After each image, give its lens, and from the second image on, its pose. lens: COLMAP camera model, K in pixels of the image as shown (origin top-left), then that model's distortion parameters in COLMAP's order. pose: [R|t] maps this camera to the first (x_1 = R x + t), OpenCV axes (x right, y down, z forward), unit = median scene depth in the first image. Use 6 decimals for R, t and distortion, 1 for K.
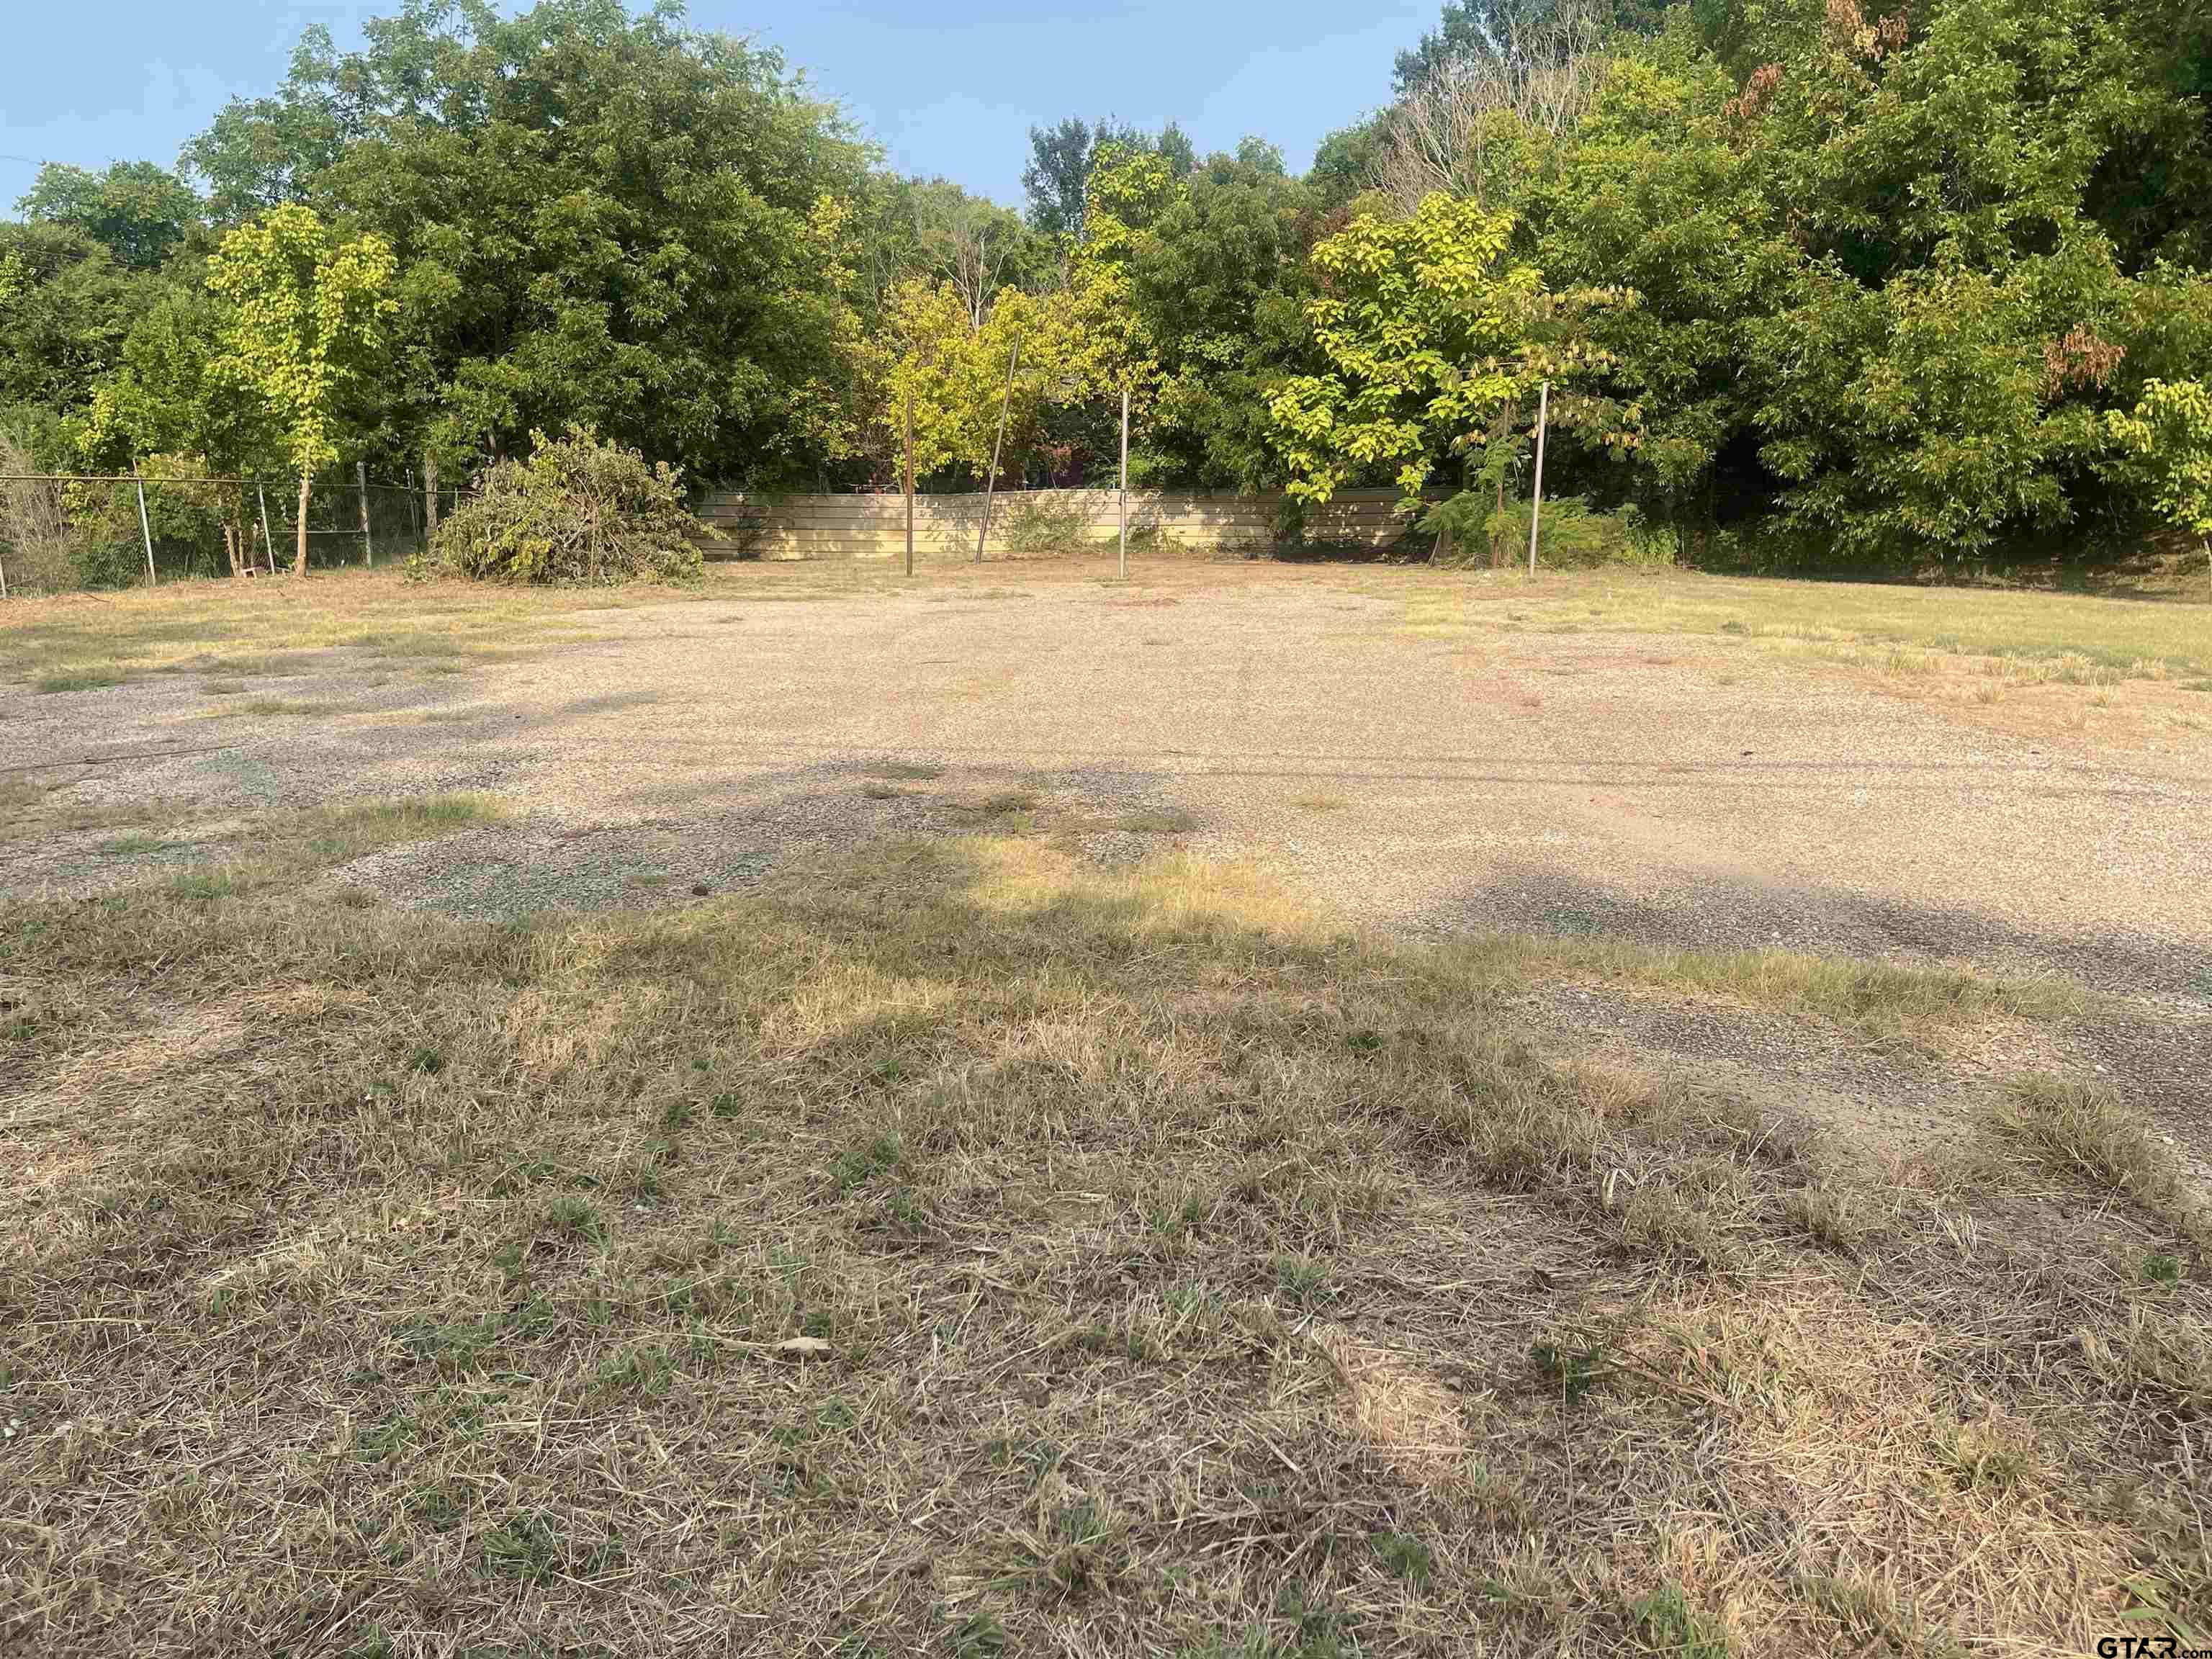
lens RADIAL K [[1670.7, 0, 1121.2], [0, 1670.7, 802.1], [0, 0, 1]] dist [0.076082, -0.100581]
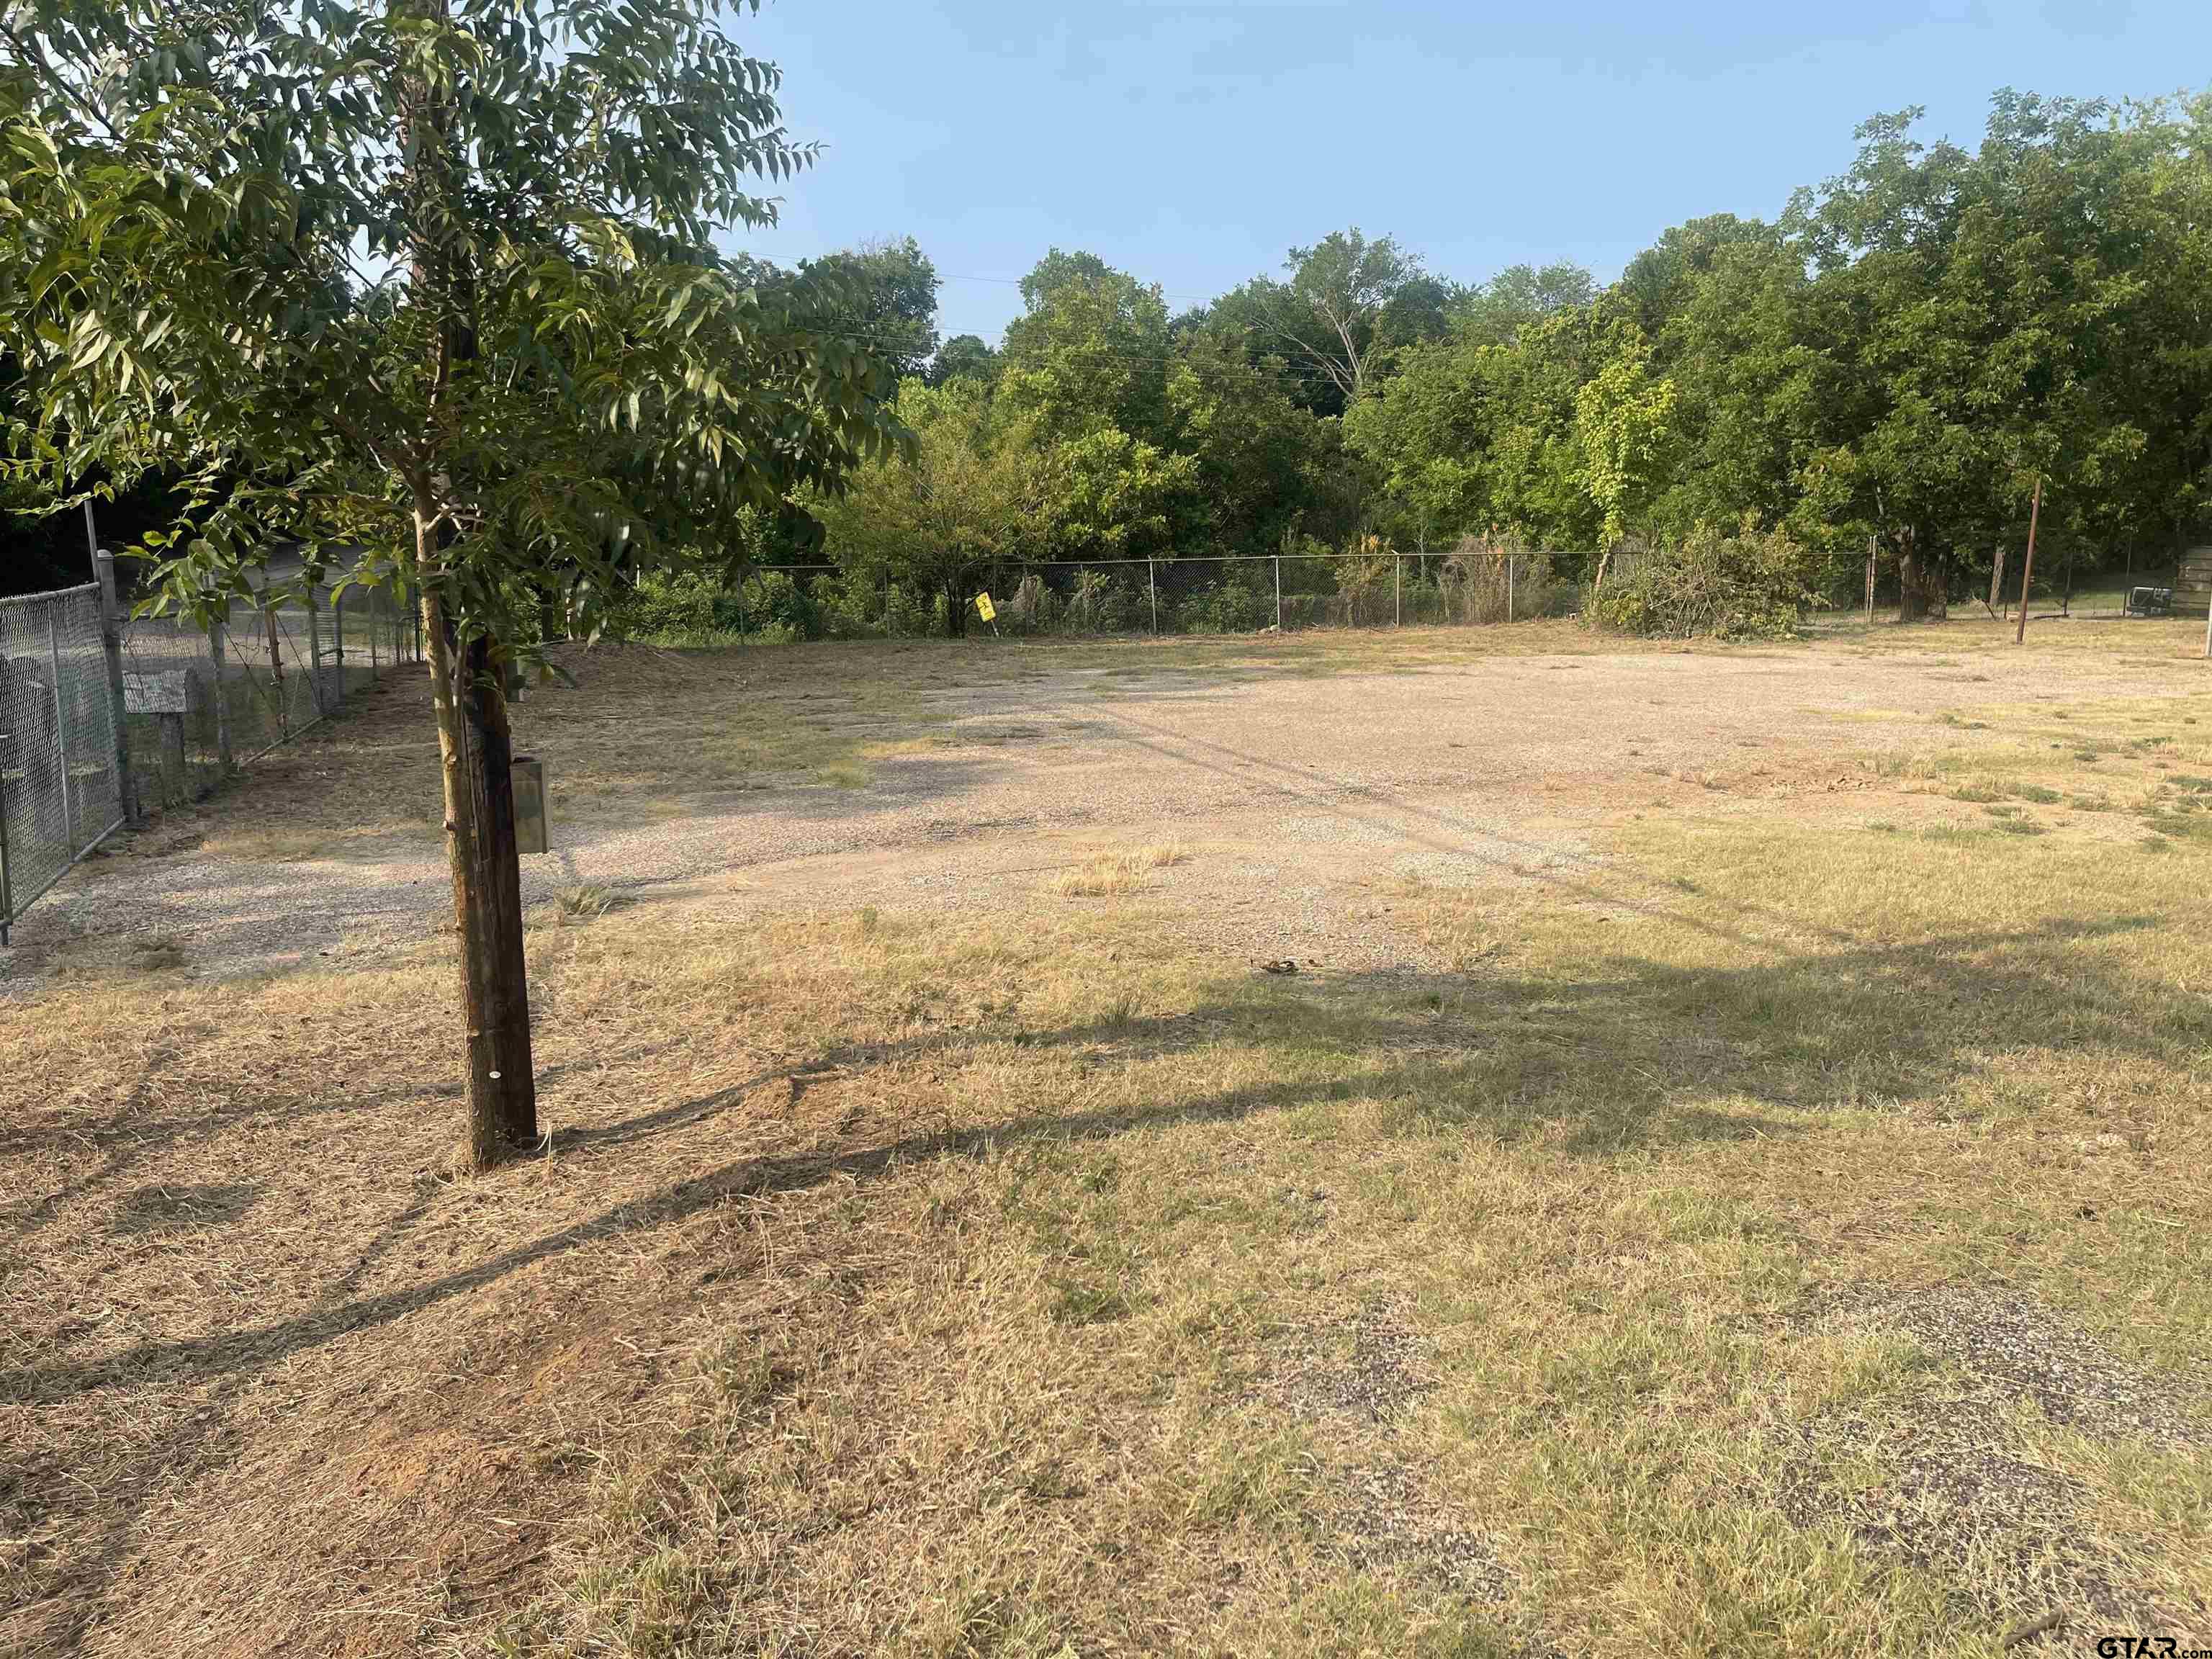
lens RADIAL K [[1670.7, 0, 1113.9], [0, 1670.7, 809.9], [0, 0, 1]] dist [0.076082, -0.100581]
pose [[0.473360, 0.145432, -0.868781, 0.513618], [-0.150423, 0.985136, 0.082950, -0.027495], [0.867930, 0.091419, 0.488200, -0.034031]]
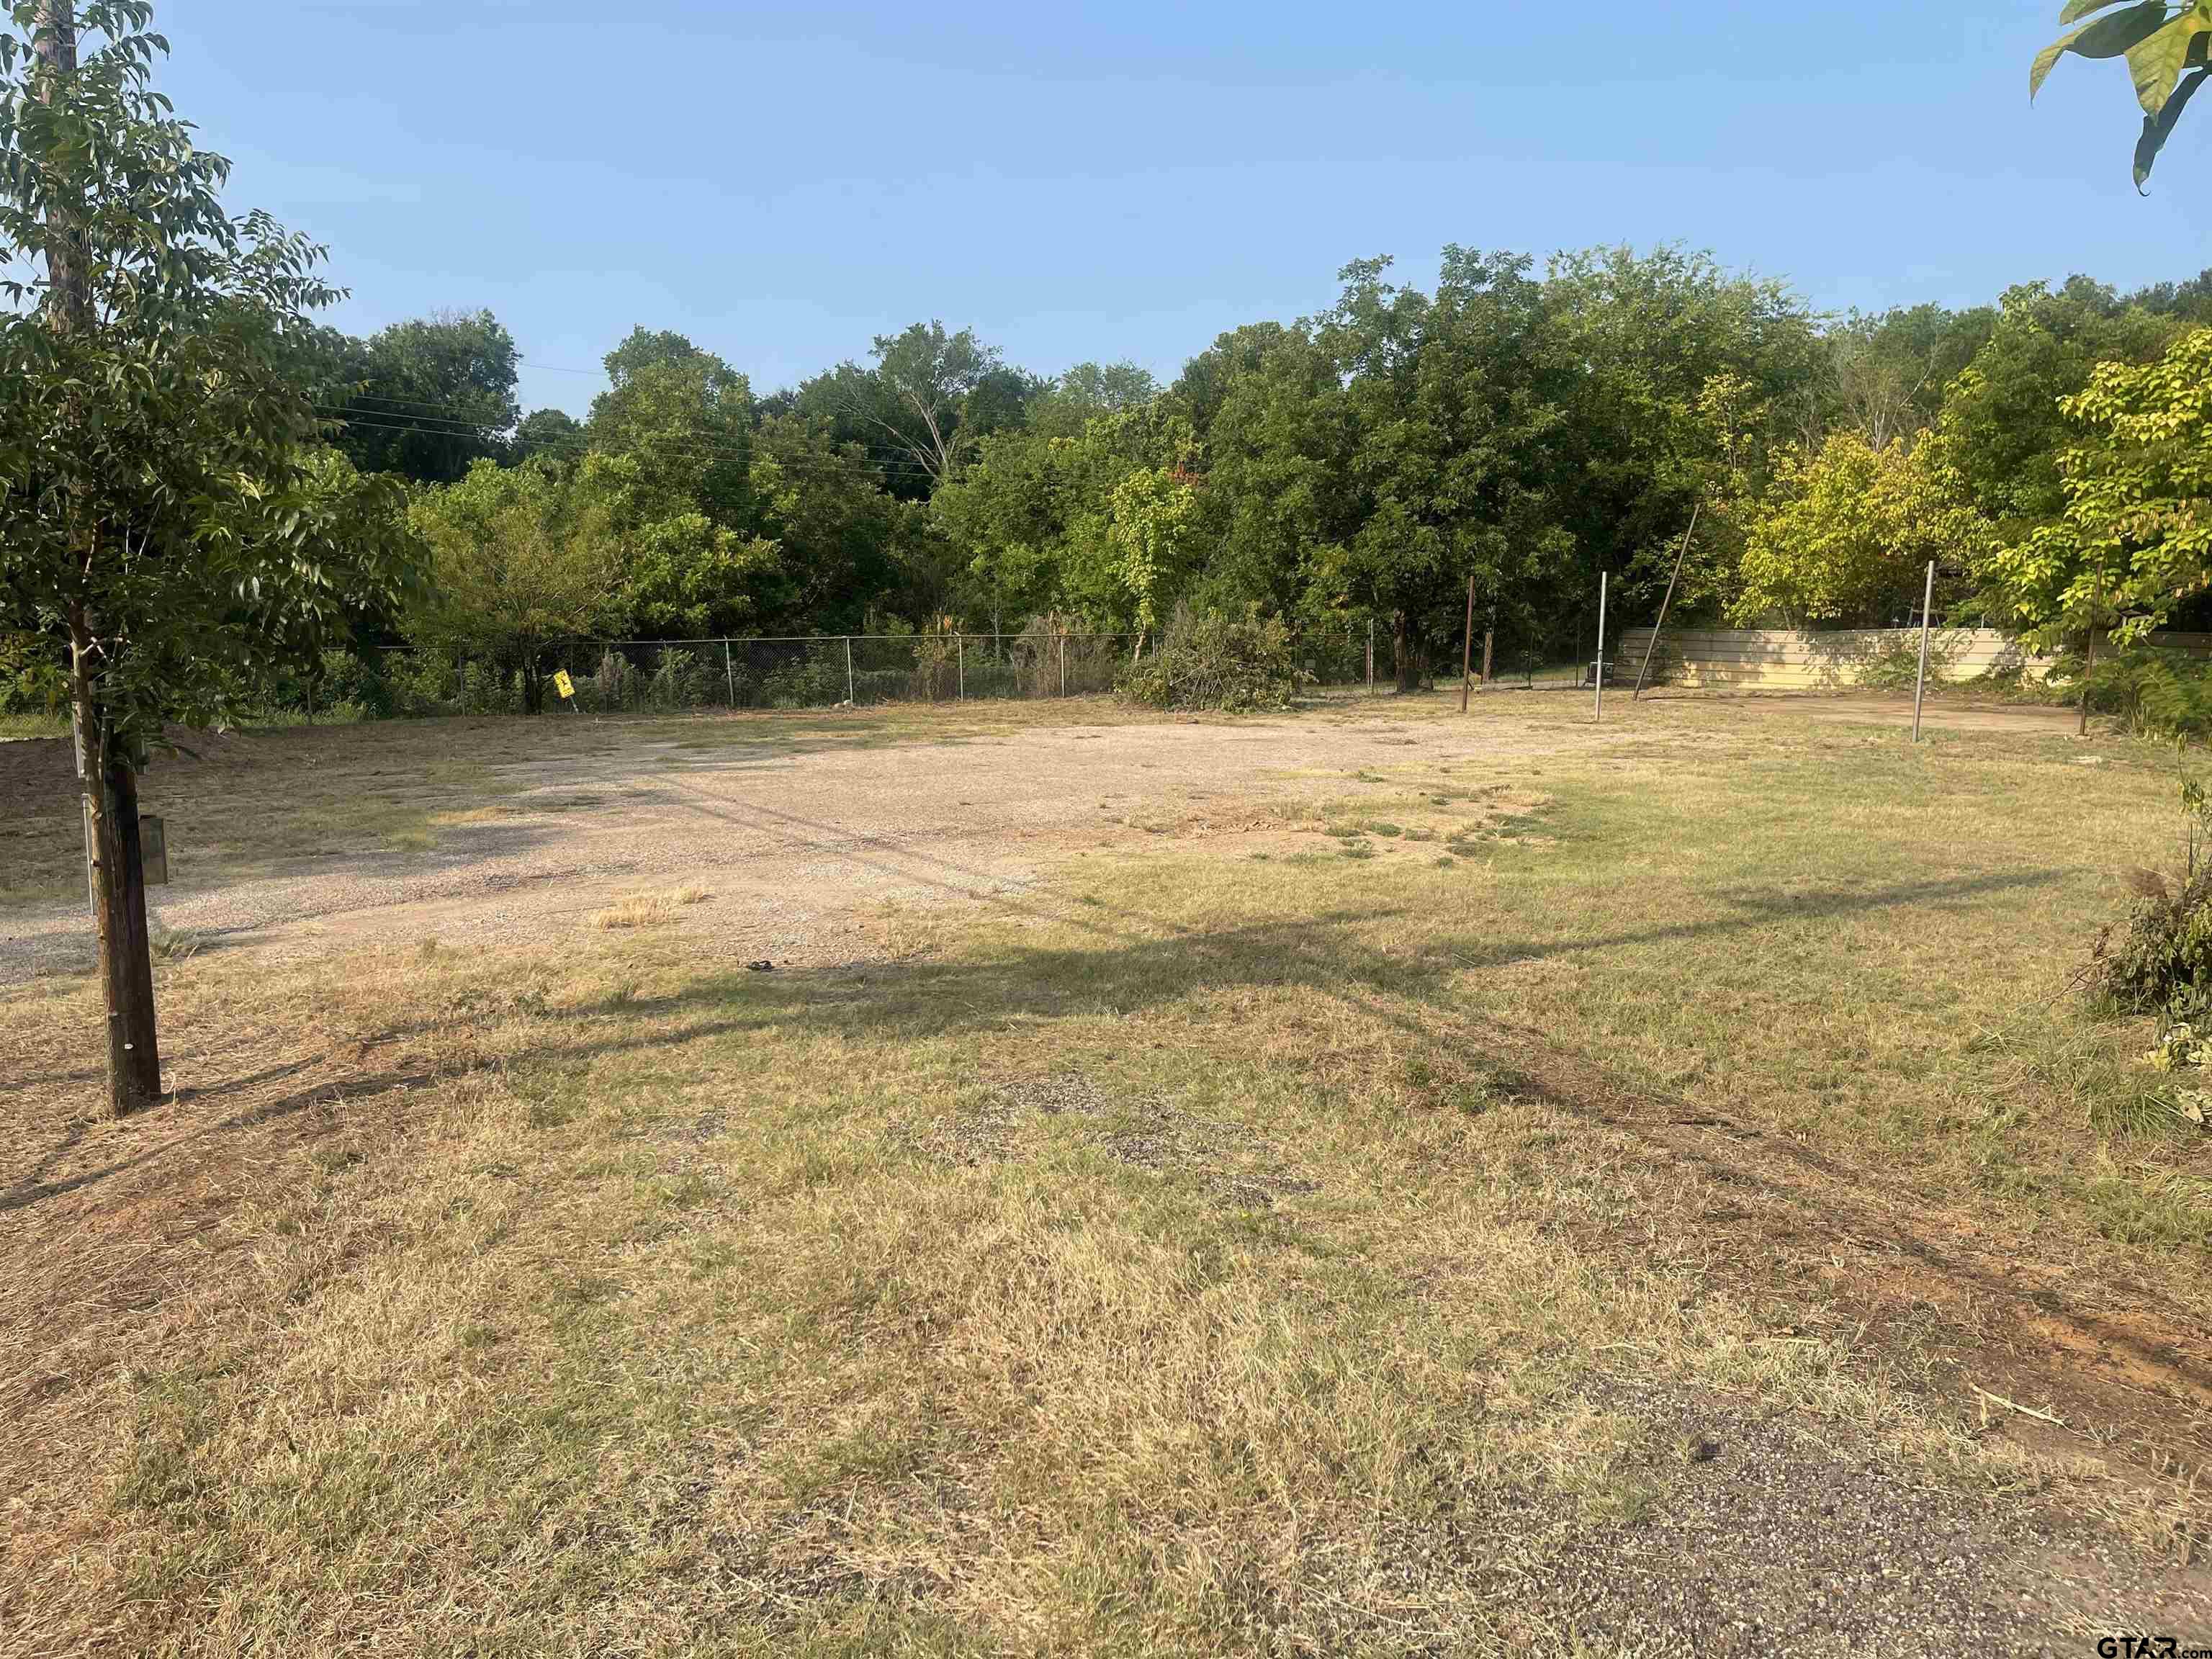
lens RADIAL K [[1670.7, 0, 1089.6], [0, 1670.7, 811.5], [0, 0, 1]] dist [0.076082, -0.100581]
pose [[0.651276, 0.096297, -0.752706, 0.611681], [-0.133129, 0.991031, 0.011597, -0.030576], [0.747072, 0.092654, 0.658254, -0.064389]]
